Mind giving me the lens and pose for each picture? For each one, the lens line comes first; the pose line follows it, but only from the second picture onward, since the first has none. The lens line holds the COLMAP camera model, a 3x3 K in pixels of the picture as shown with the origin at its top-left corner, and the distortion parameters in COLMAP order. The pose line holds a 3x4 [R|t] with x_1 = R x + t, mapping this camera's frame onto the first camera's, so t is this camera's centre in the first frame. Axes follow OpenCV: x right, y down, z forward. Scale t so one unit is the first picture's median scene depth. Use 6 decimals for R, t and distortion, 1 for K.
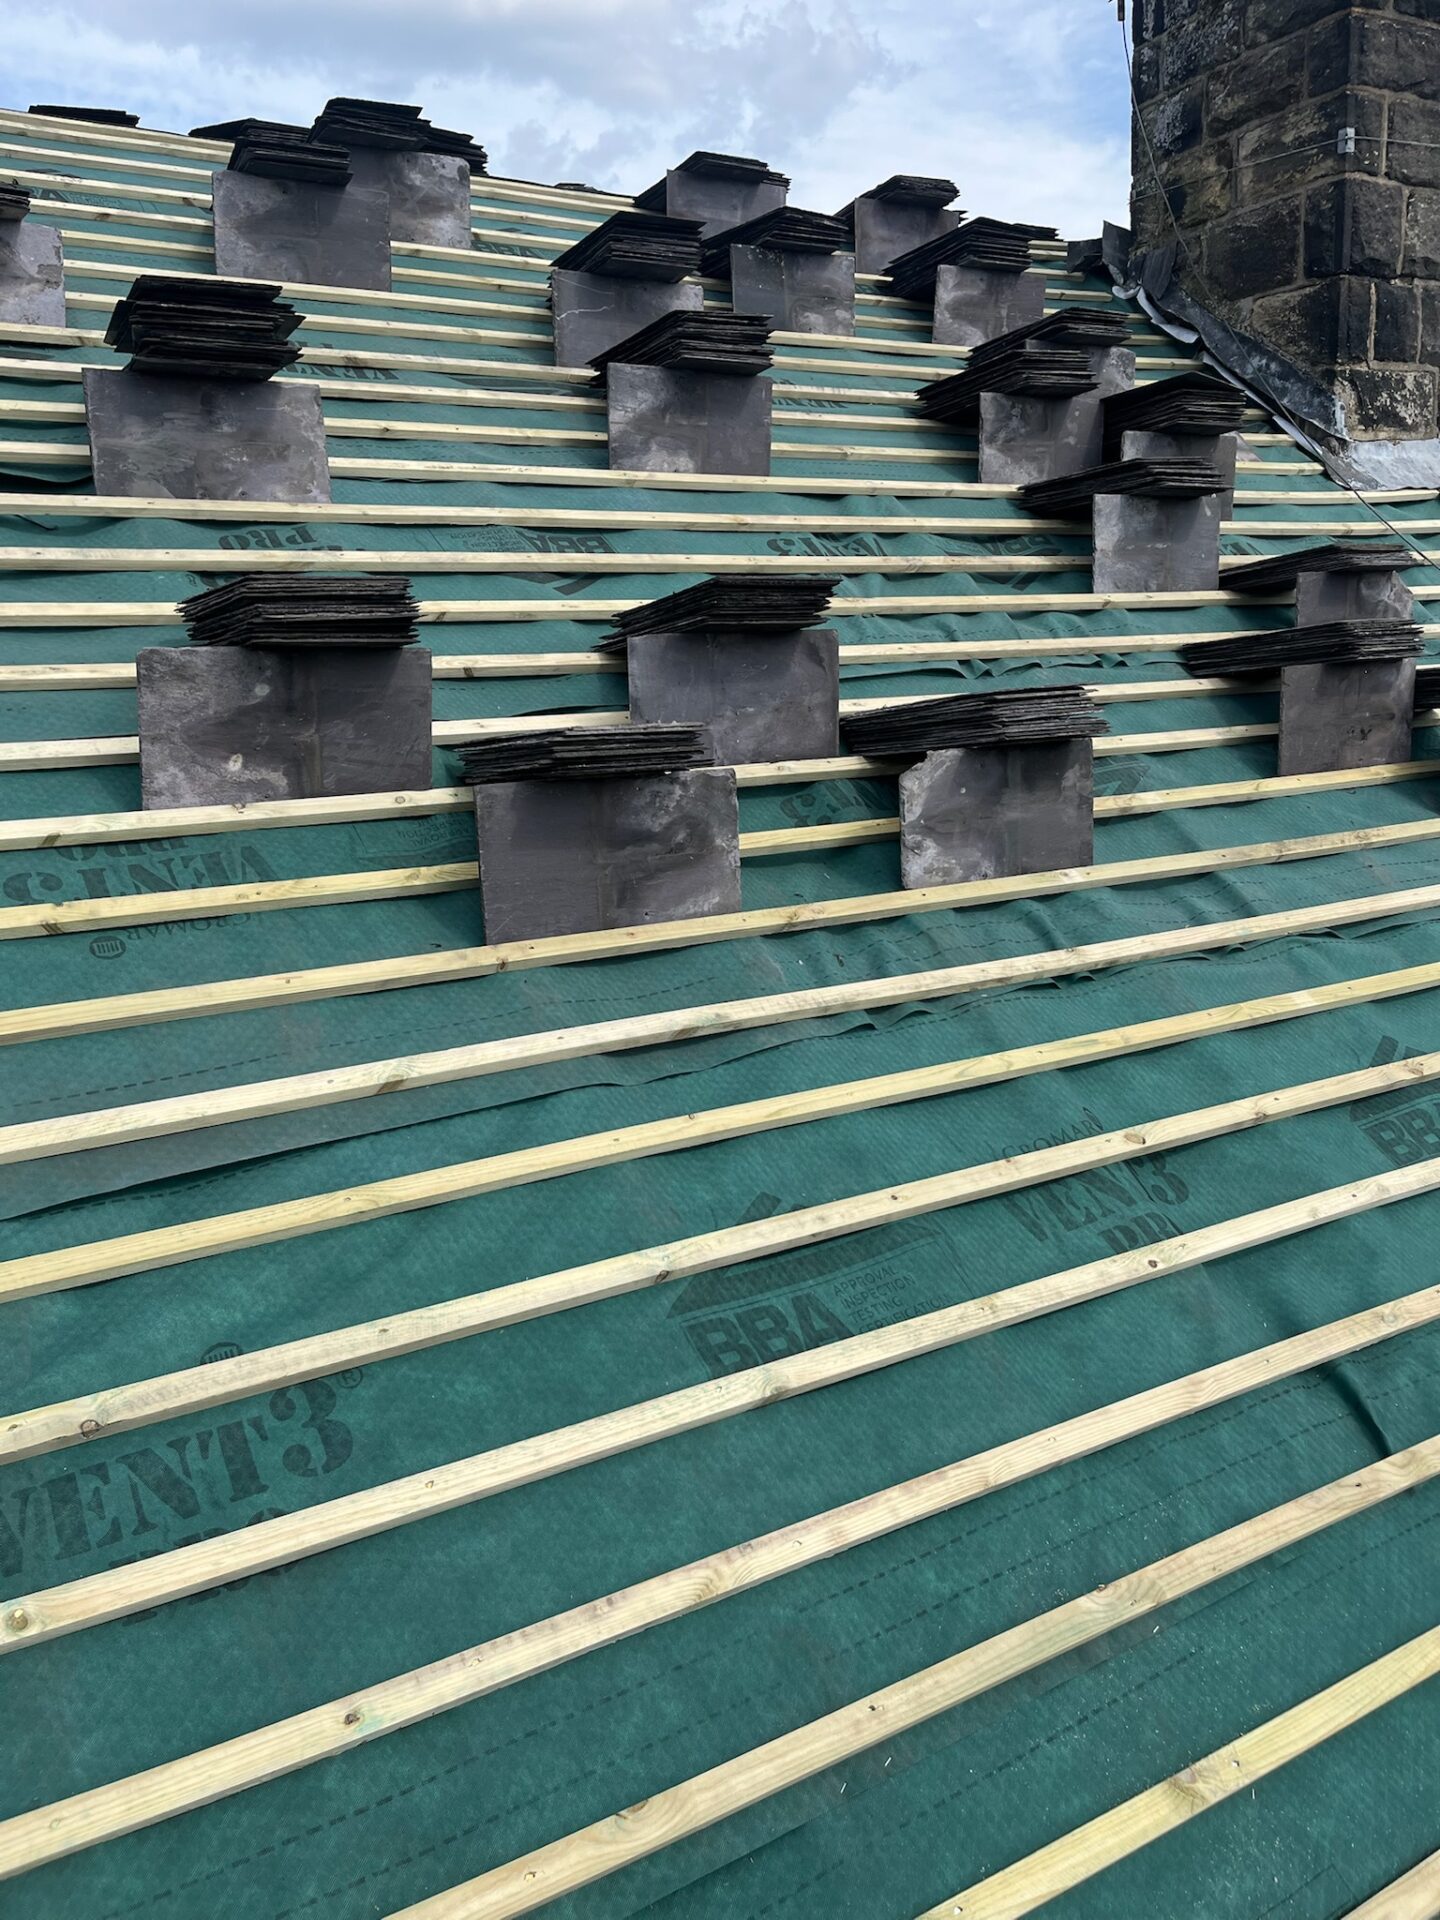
lens RADIAL K [[1554.4, 0, 720.0], [0, 1554.4, 960.0], [0, 0, 1]] dist [0.046486, -0.082181]
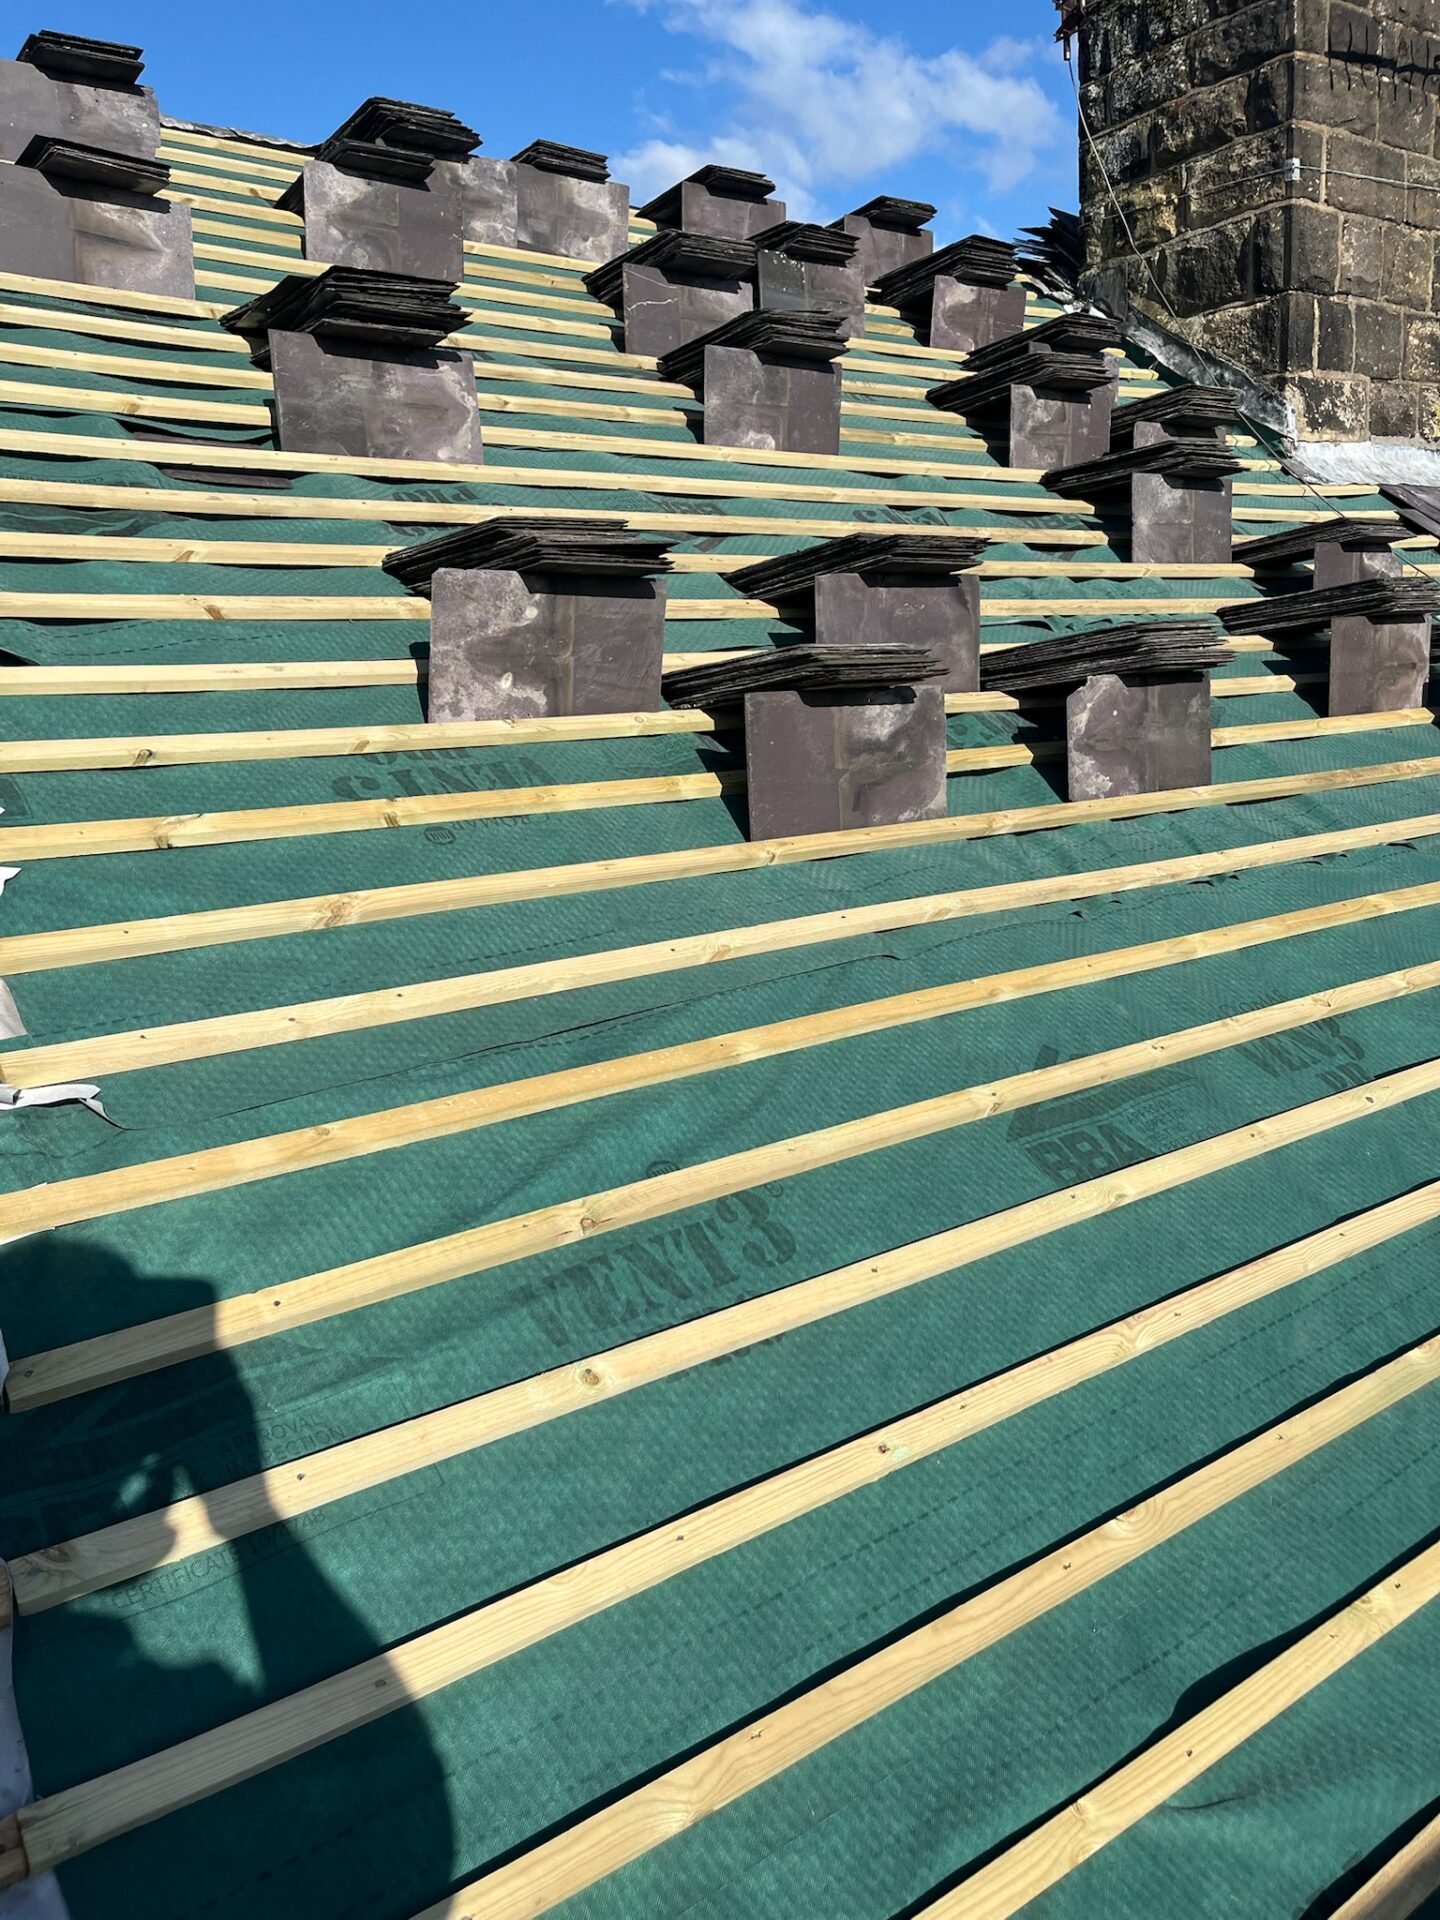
lens RADIAL K [[1554.4, 0, 720.0], [0, 1554.4, 960.0], [0, 0, 1]] dist [0.046486, -0.082181]
pose [[0.993036, -0.032746, 0.113168, -0.152310], [0.036011, 0.998989, -0.026929, 0.051707], [-0.112171, 0.030817, 0.993211, -0.037564]]
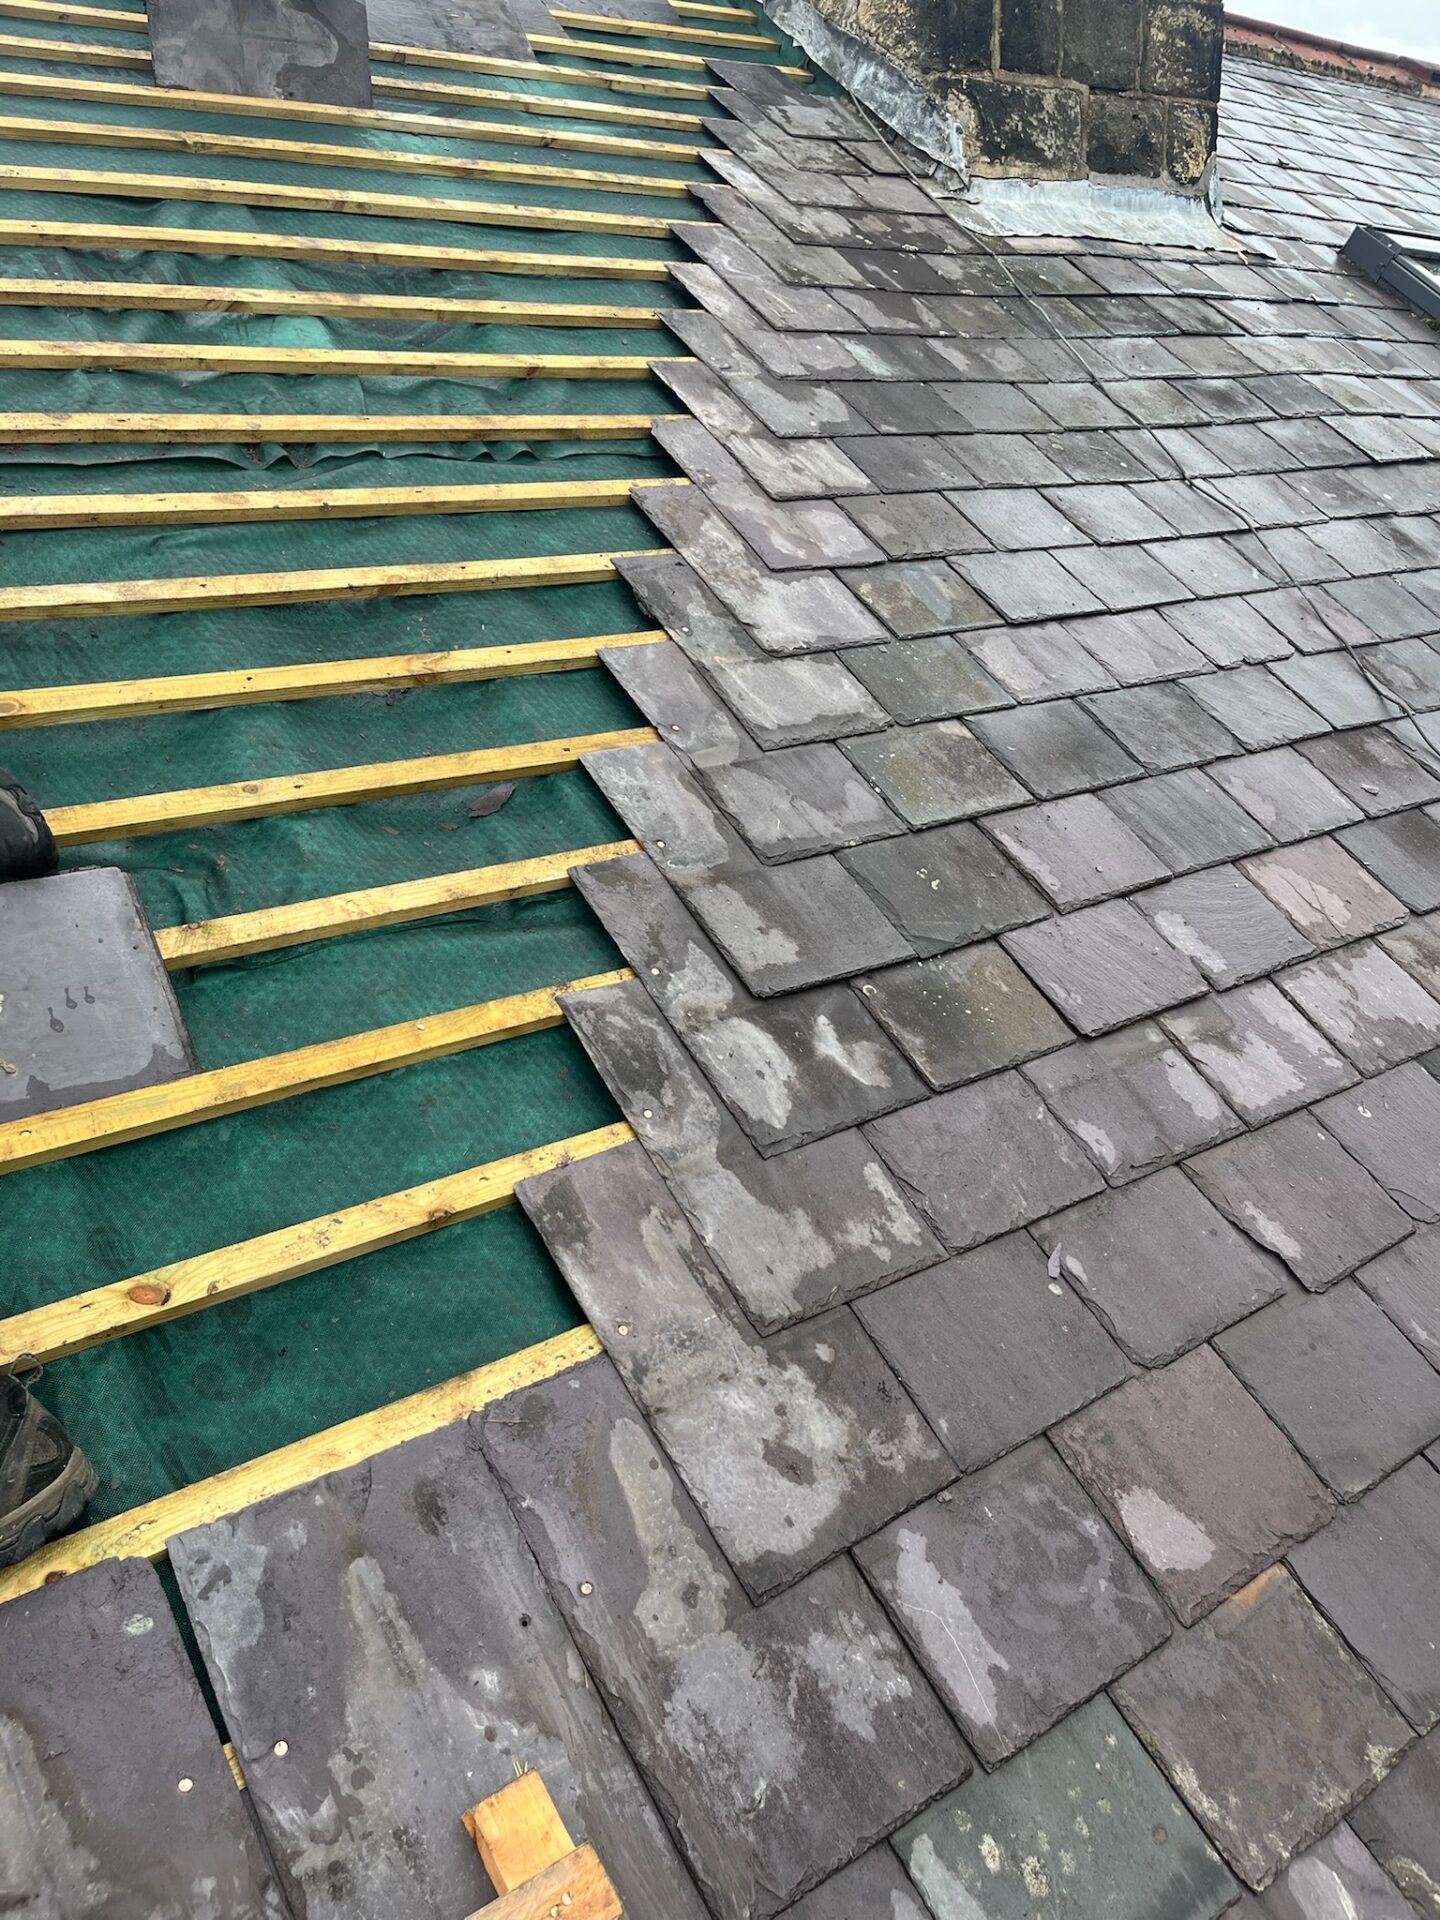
lens RADIAL K [[1554.4, 0, 720.0], [0, 1554.4, 960.0], [0, 0, 1]] dist [0.046486, -0.082181]
pose [[0.994084, -0.021953, 0.106370, 0.205179], [0.010044, 0.993744, 0.111232, -0.032905], [-0.108147, -0.109505, 0.988085, 0.215632]]
